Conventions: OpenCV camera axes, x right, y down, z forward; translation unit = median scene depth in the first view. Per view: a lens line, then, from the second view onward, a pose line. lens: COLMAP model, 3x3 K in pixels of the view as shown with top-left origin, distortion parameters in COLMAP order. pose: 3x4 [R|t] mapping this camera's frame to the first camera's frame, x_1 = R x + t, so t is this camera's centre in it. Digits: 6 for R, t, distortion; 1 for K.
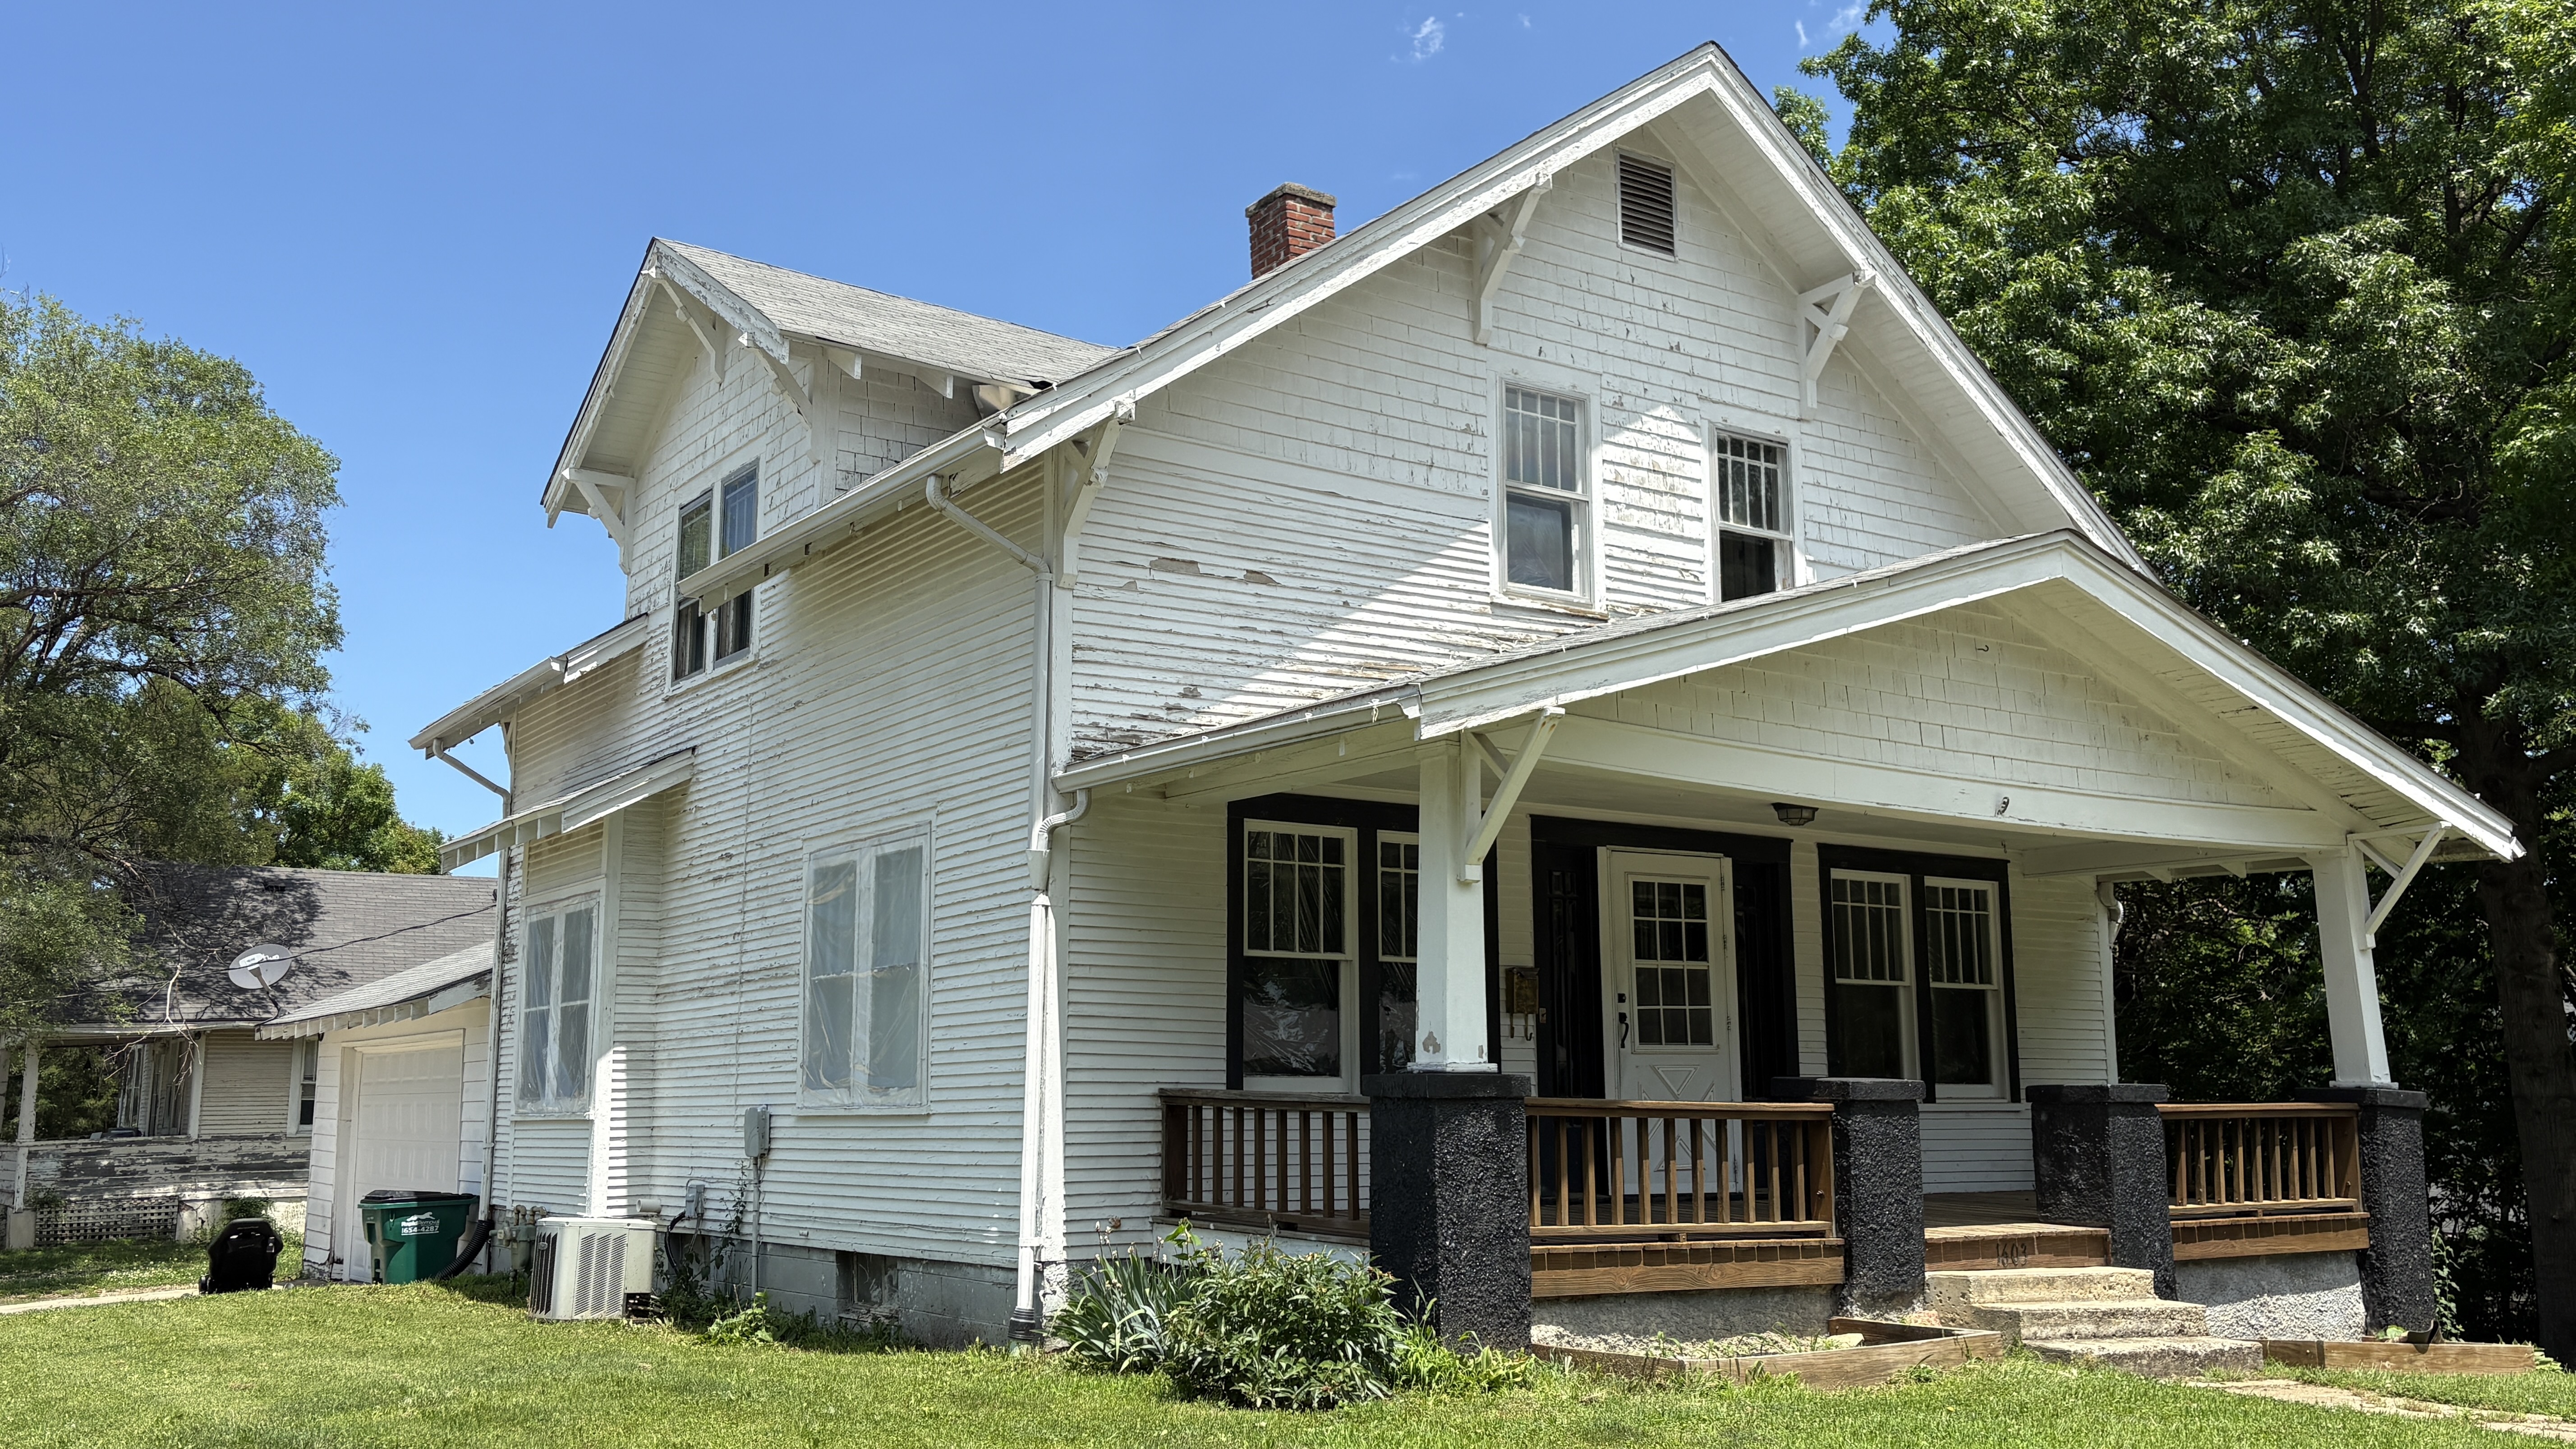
lens RADIAL K [[2259.7, 0, 1281.3], [0, 2259.7, 729.4], [0, 0, 1]] dist [0.119003, -0.225655]
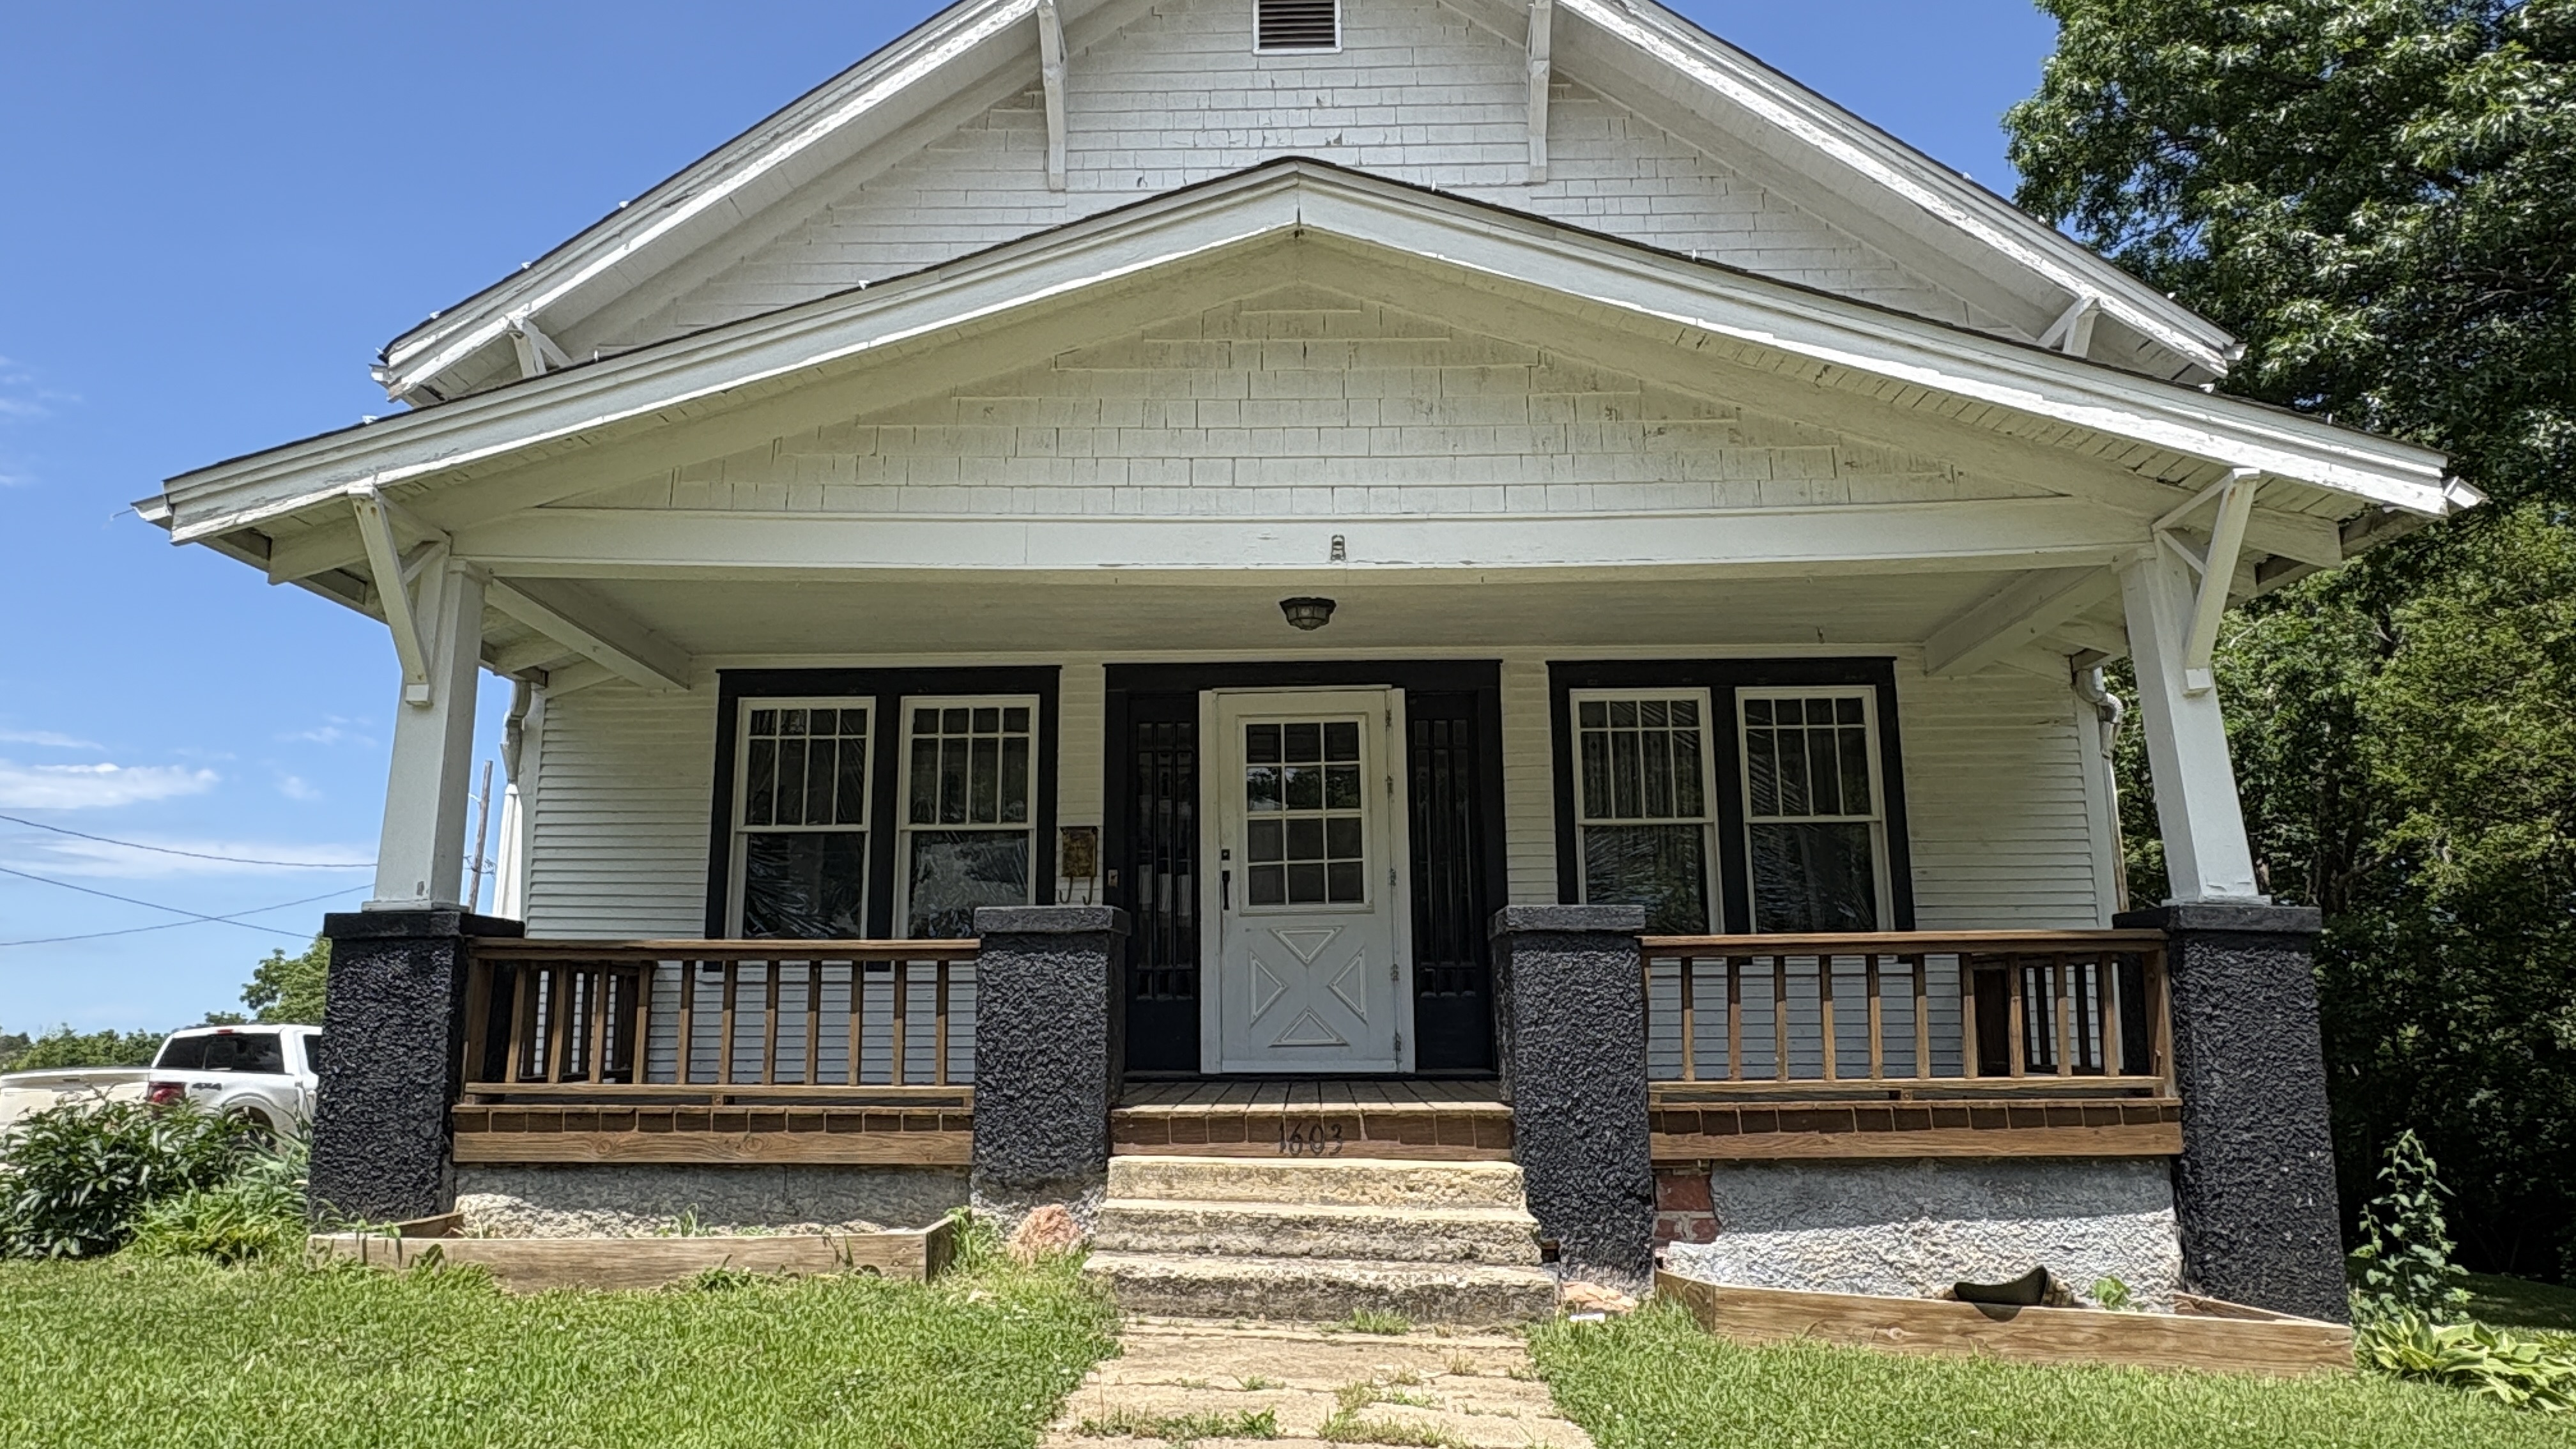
lens RADIAL K [[1630.8, 0, 1283.9], [0, 1630.8, 742.0], [0, 0, 1]] dist [-0.002163, 0.003774]
pose [[0.814714, -0.113936, -0.568560, 0.542492], [0.099641, 0.993430, -0.056297, 0.113567], [0.571238, -0.010786, 0.820713, 0.490945]]
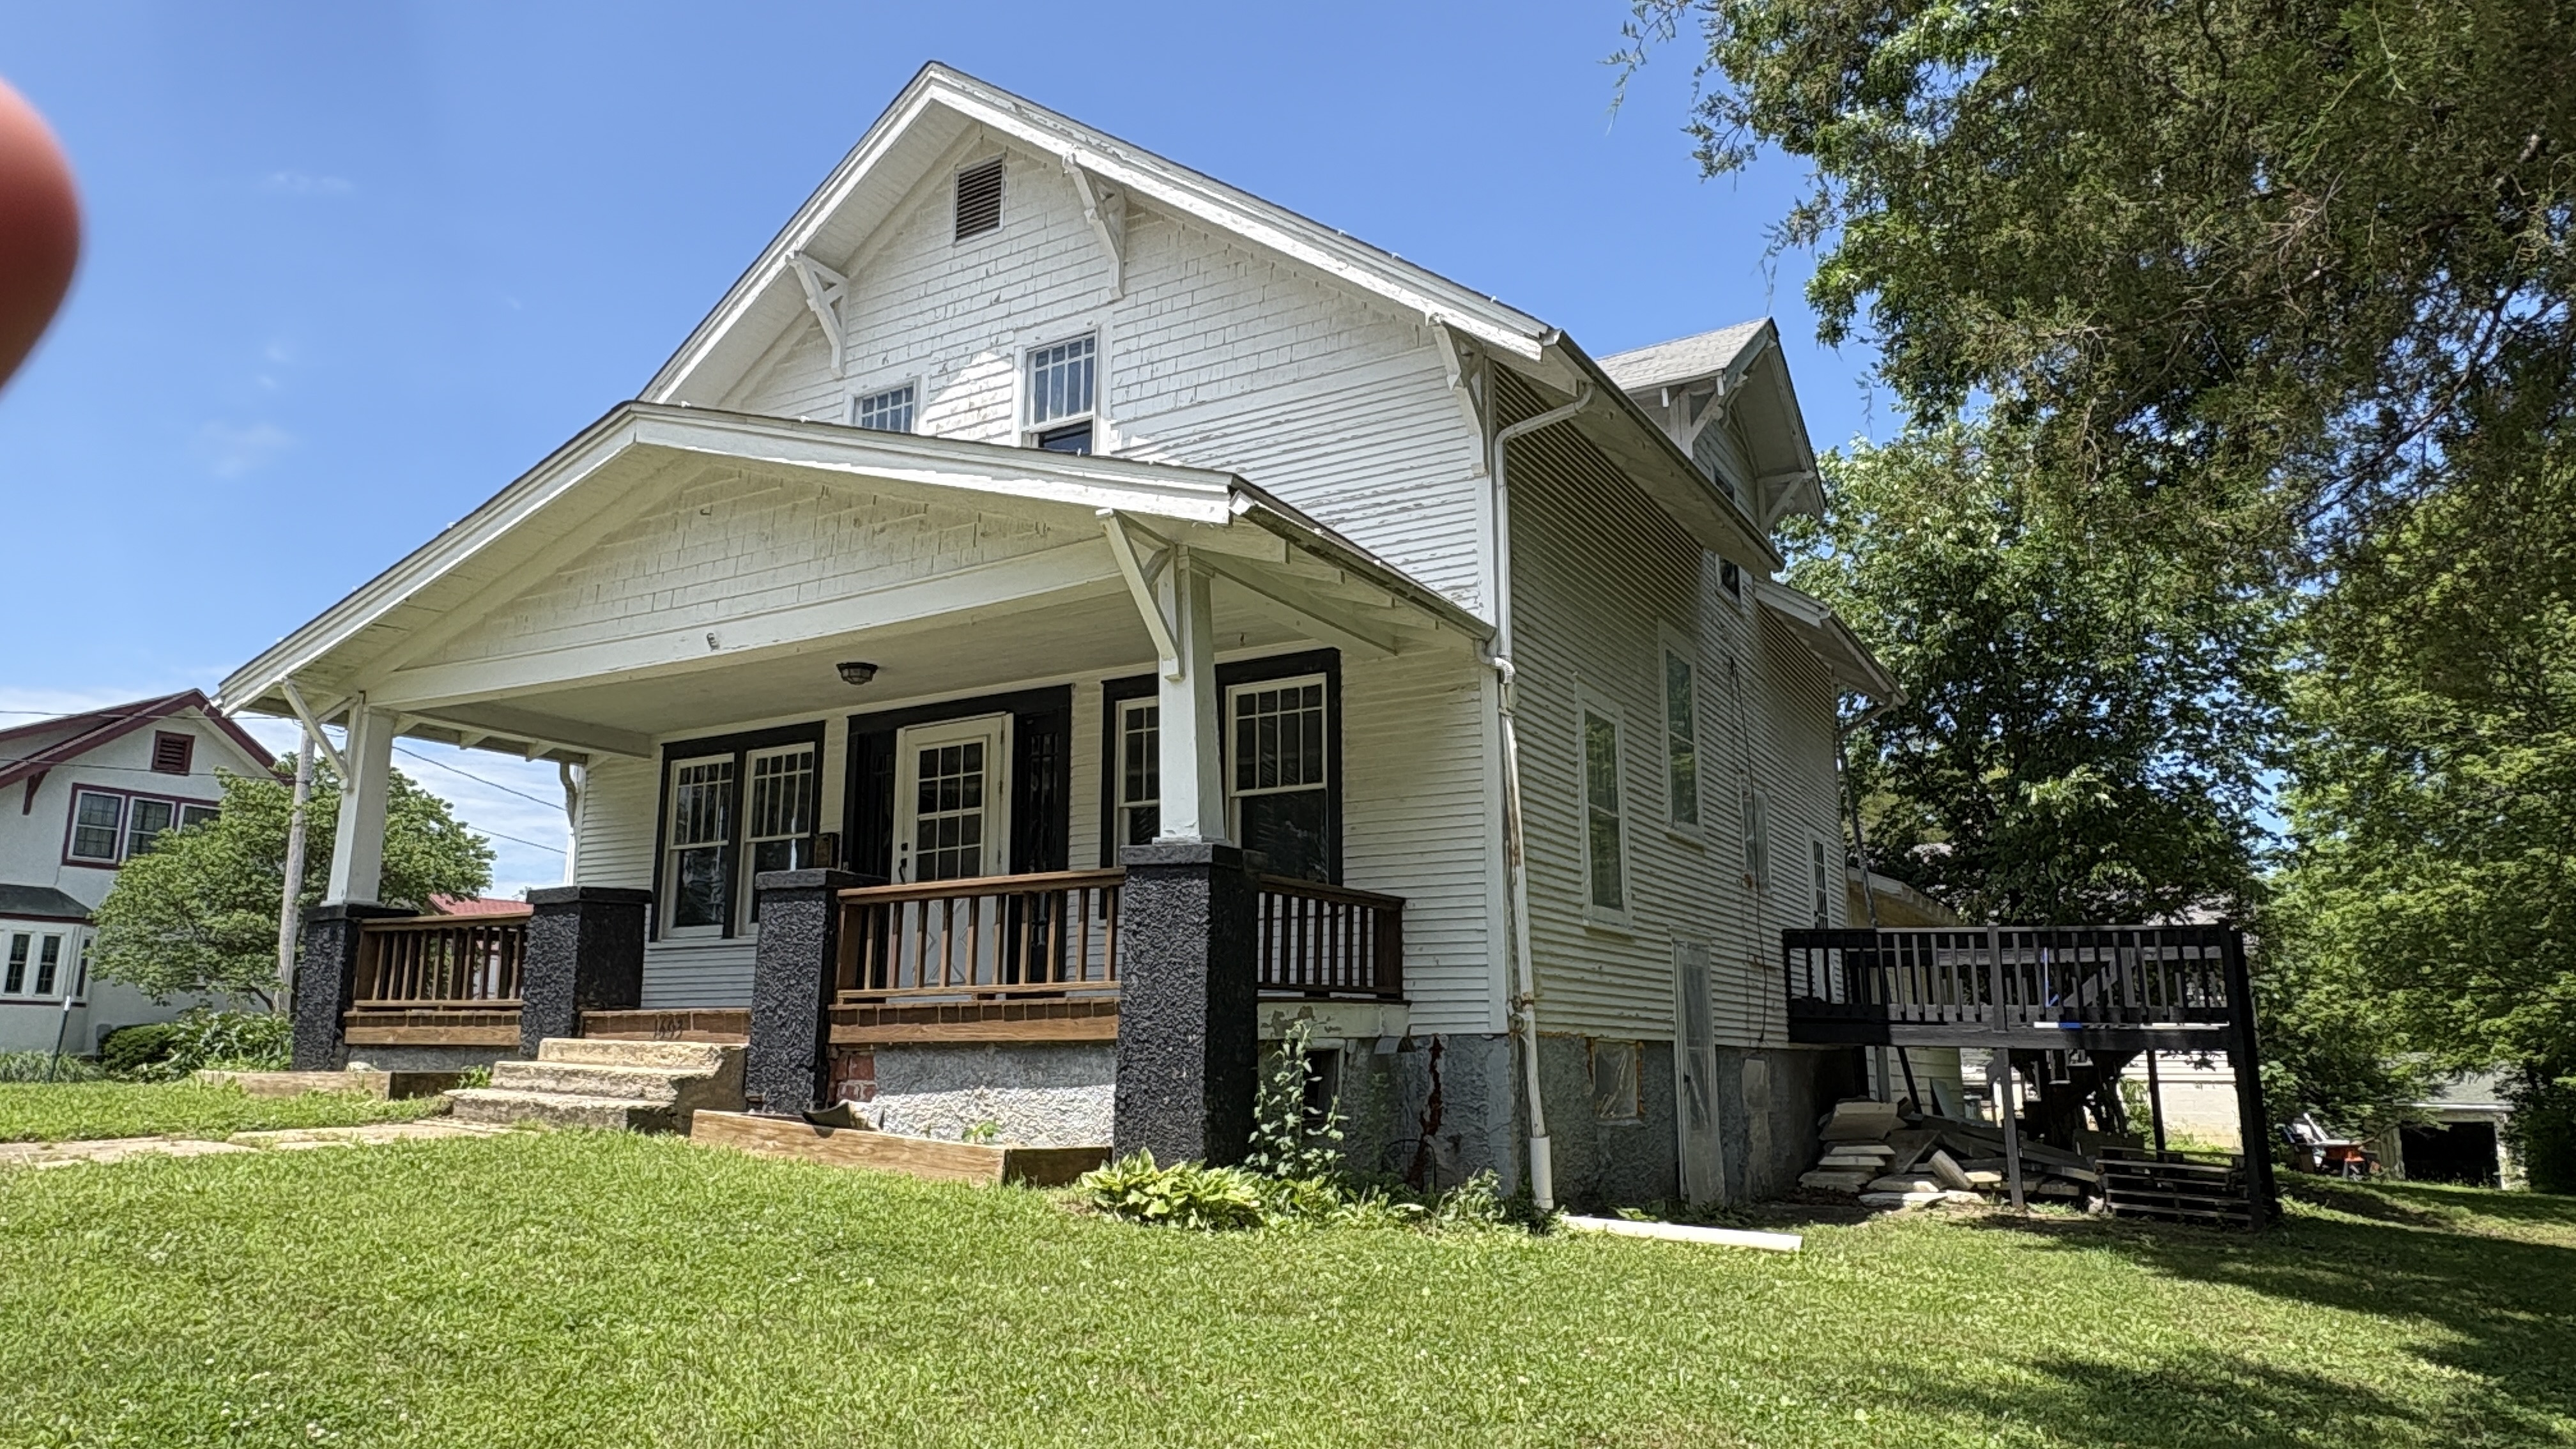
lens RADIAL K [[1636.4, 0, 1279.2], [0, 1636.4, 728.6], [0, 0, 1]] dist [-0.000635, 0.006211]
pose [[0.423186, -0.180390, -0.887904, 1.041164], [0.144670, 0.980860, -0.130323, 0.201832], [0.894419, -0.073302, 0.441183, 0.801545]]
